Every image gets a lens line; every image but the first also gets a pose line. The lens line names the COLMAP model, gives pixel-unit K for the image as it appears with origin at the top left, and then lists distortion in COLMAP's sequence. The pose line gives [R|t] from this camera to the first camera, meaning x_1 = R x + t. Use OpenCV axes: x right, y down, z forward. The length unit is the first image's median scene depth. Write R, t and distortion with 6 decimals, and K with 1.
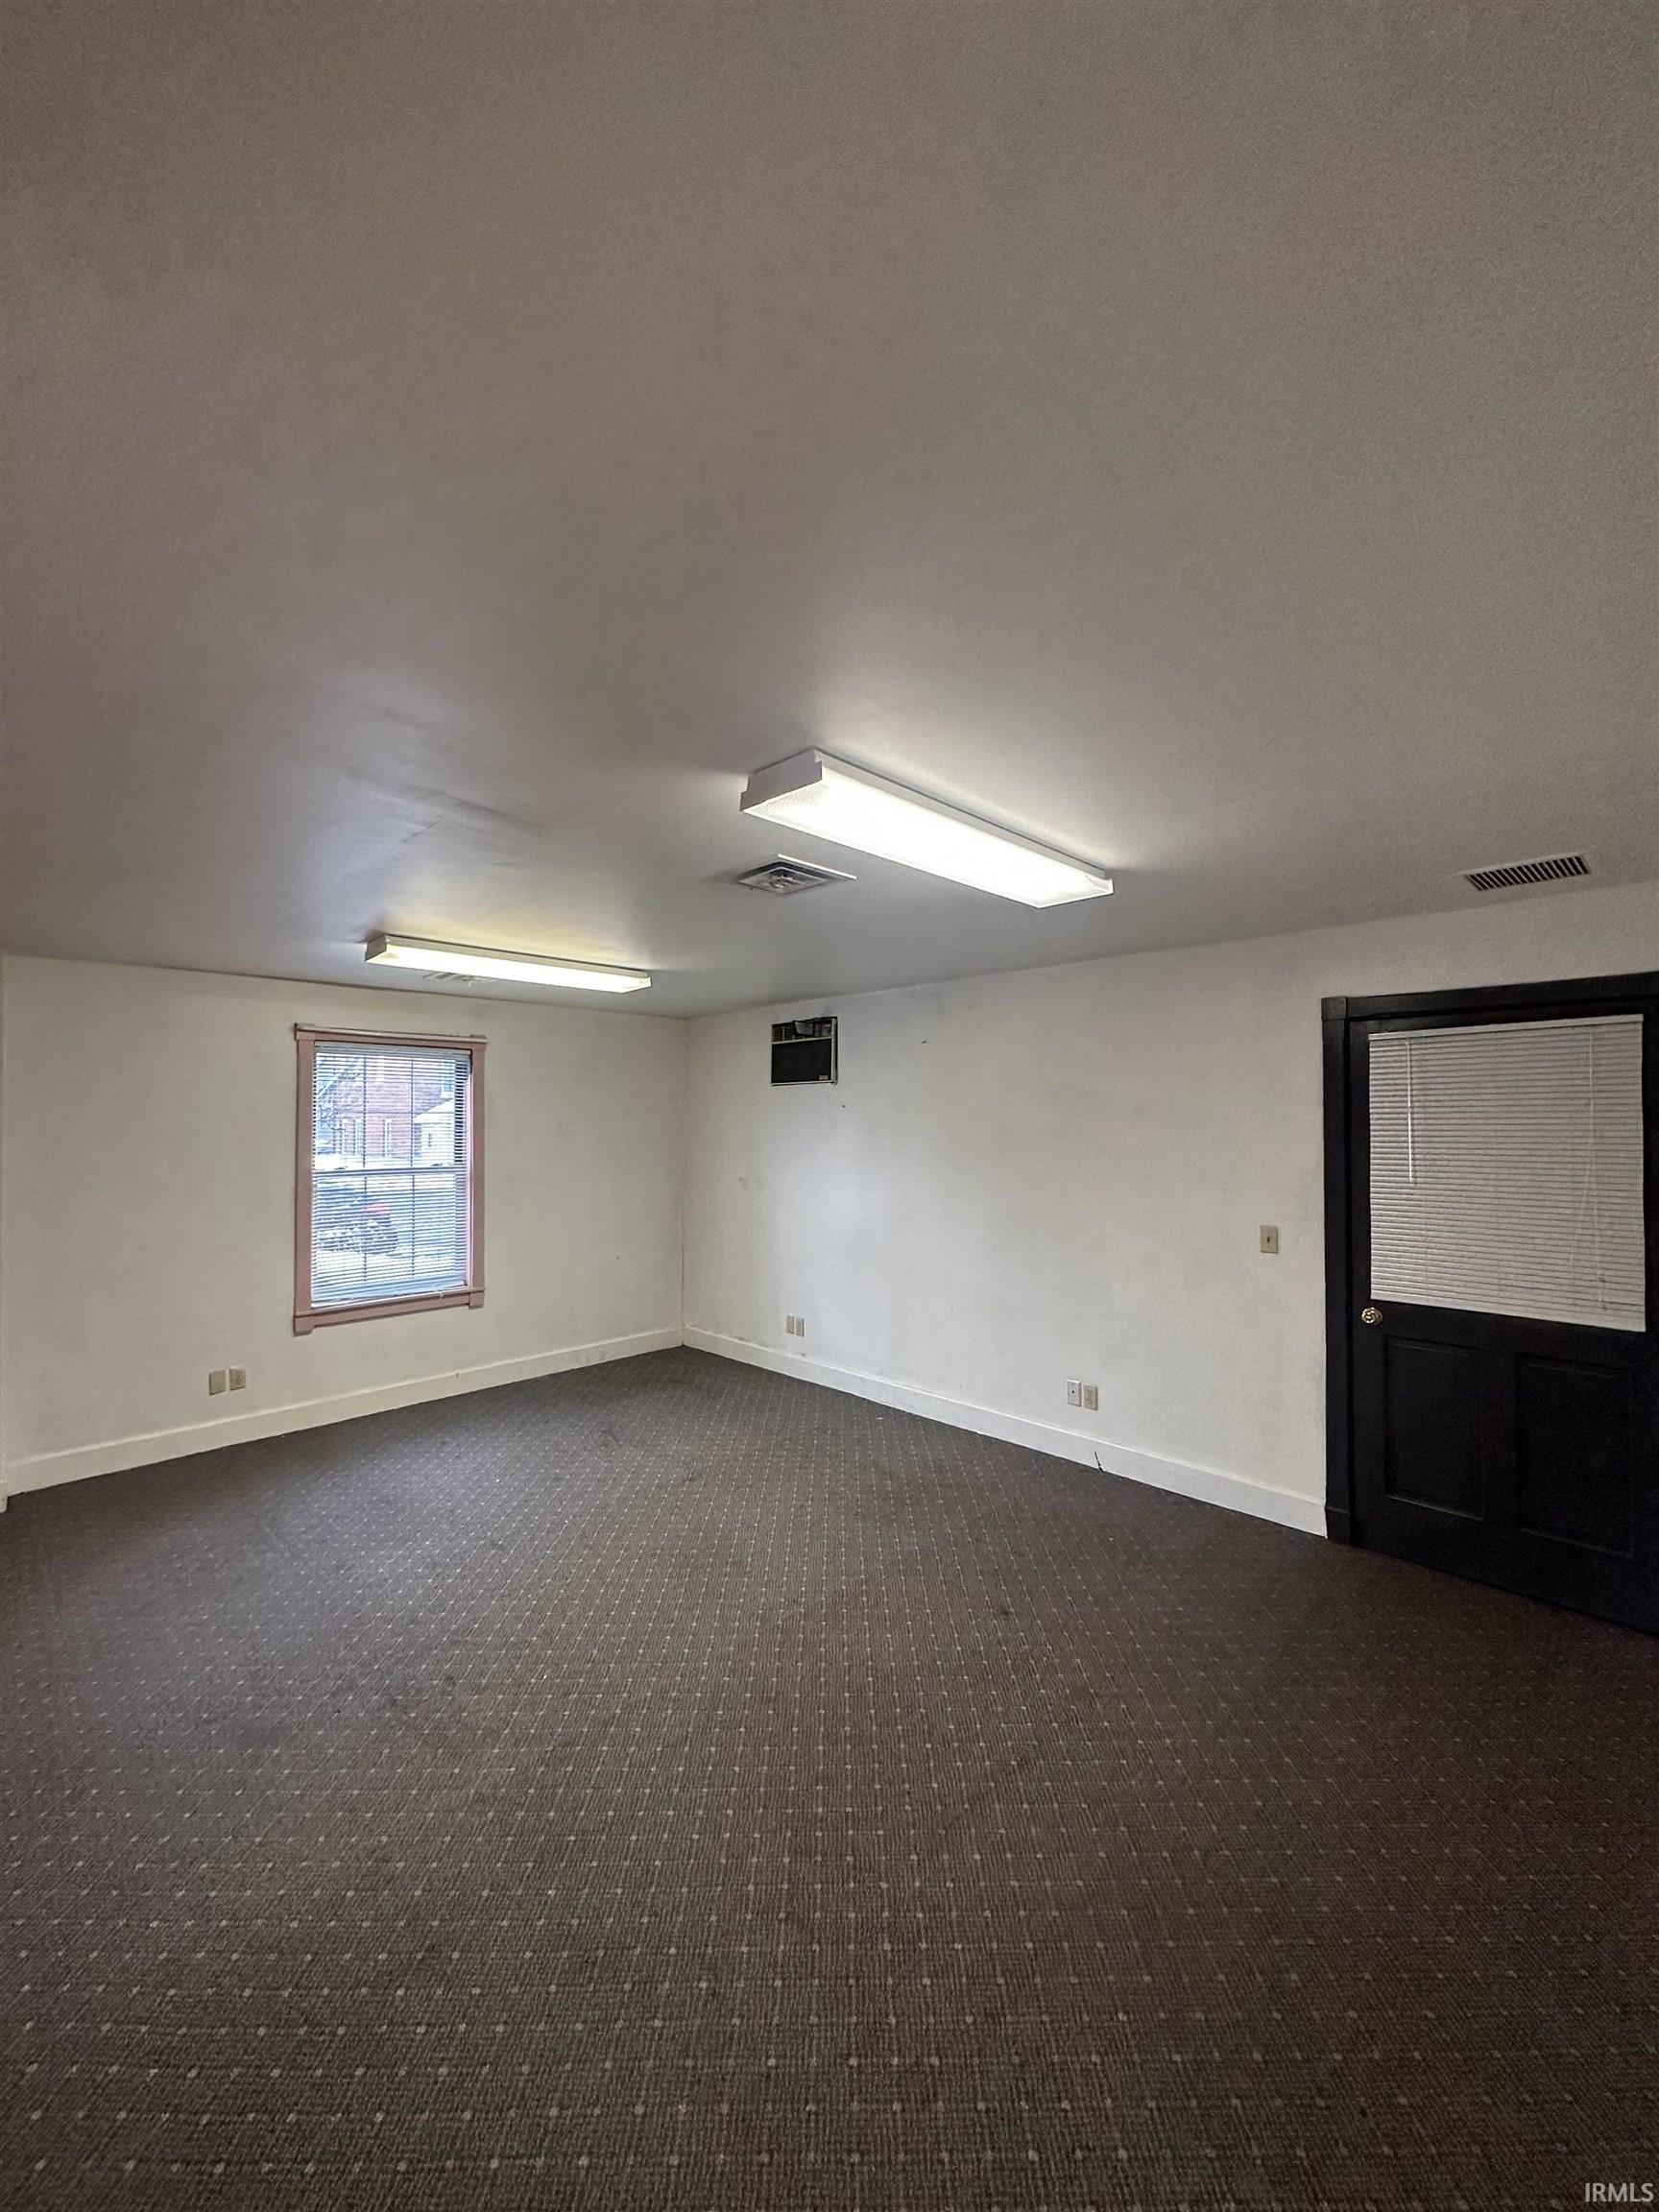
lens RADIAL K [[883.2, 0, 830.7], [0, 883.2, 1110.8], [0, 0, 1]] dist [0.000421, 0.000027]
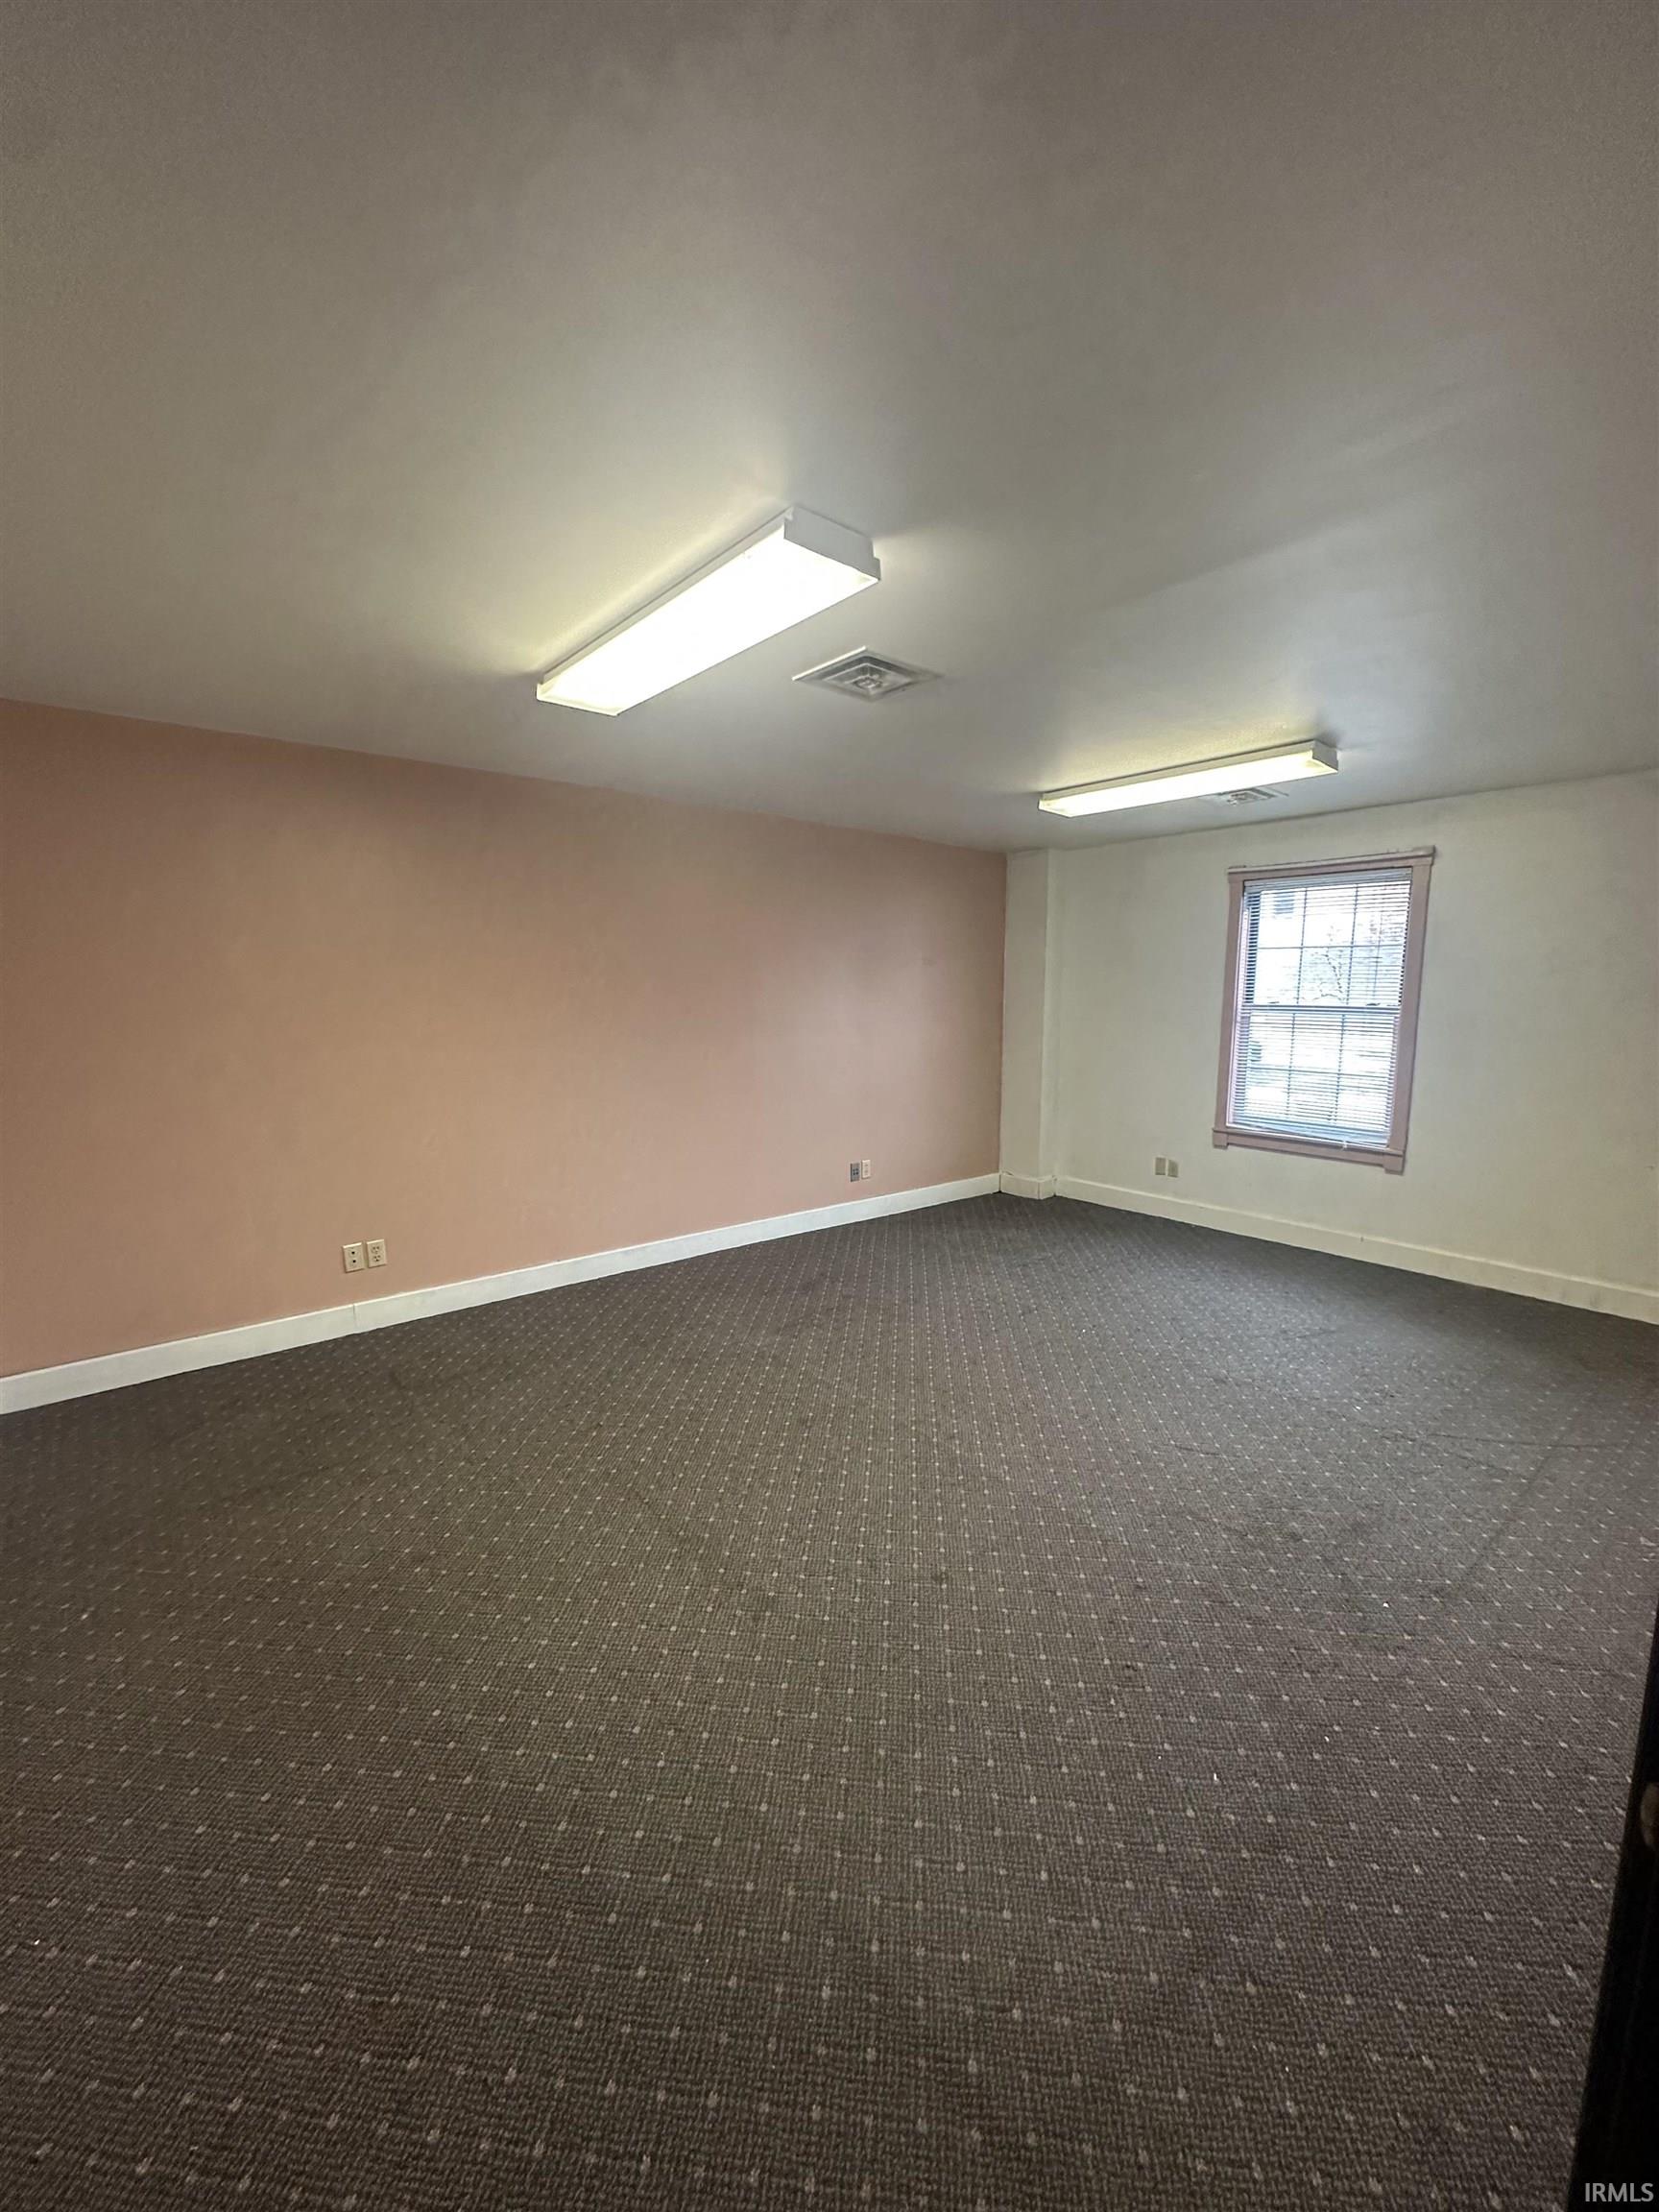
lens RADIAL K [[883.2, 0, 831.0], [0, 883.2, 1106.5], [0, 0, 1]] dist [0.000421, 0.000027]
pose [[-0.099803, 0.137817, -0.985417, 0.530809], [0.011117, 0.990454, 0.137396, 0.036988], [0.994945, 0.002758, -0.100383, 0.582247]]
